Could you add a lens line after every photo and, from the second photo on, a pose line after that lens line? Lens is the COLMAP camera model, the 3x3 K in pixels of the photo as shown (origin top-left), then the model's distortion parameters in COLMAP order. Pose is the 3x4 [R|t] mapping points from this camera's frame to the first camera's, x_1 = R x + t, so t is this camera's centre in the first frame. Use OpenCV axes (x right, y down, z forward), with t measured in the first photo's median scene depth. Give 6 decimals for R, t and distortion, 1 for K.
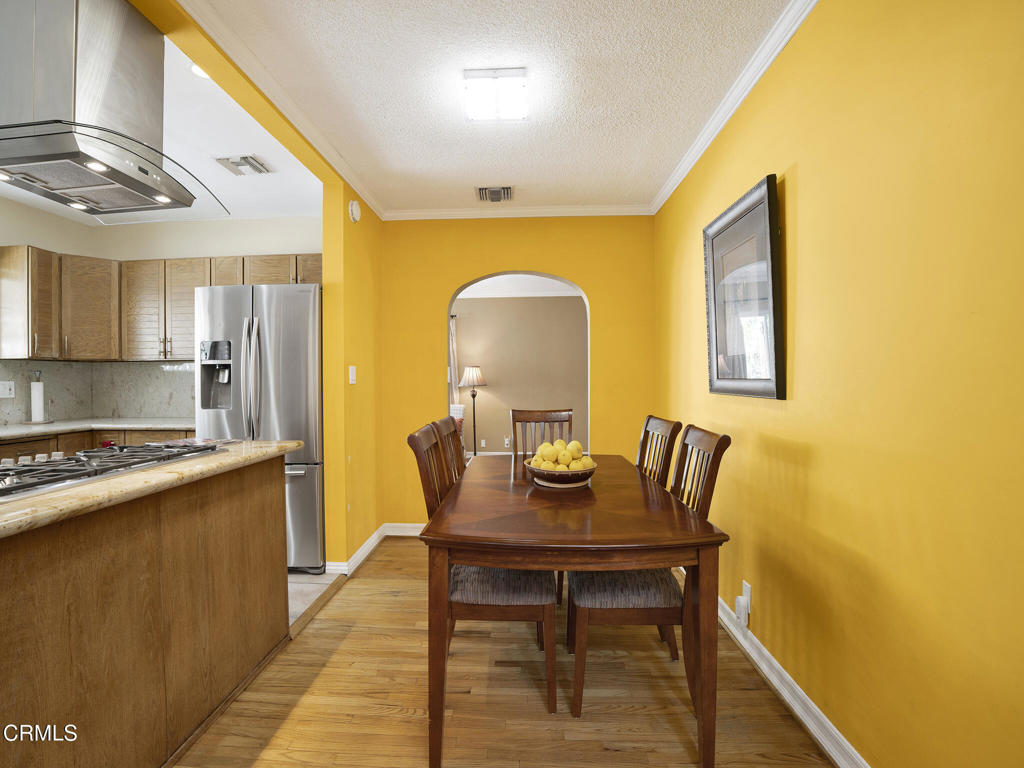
lens RADIAL K [[500.5, 0, 512.0], [0, 500.5, 384.0], [0, 0, 1]] dist [-0.039066, 0.000555]
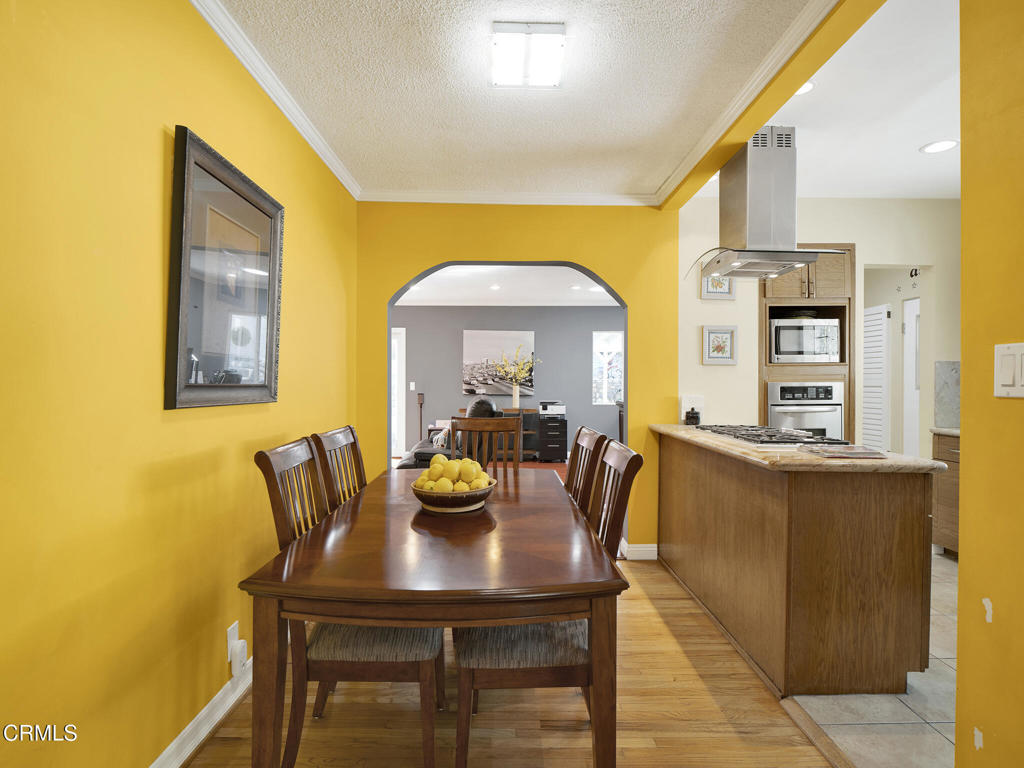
lens RADIAL K [[503.7, 0, 511.6], [0, 503.7, 381.1], [0, 0, 1]] dist [0.000081, -0.000109]
pose [[-0.998455, 0.001503, -0.055552, 0.045711], [0.001048, 0.999966, 0.008223, -0.022716], [0.055562, 0.008152, -0.998422, 1.921028]]
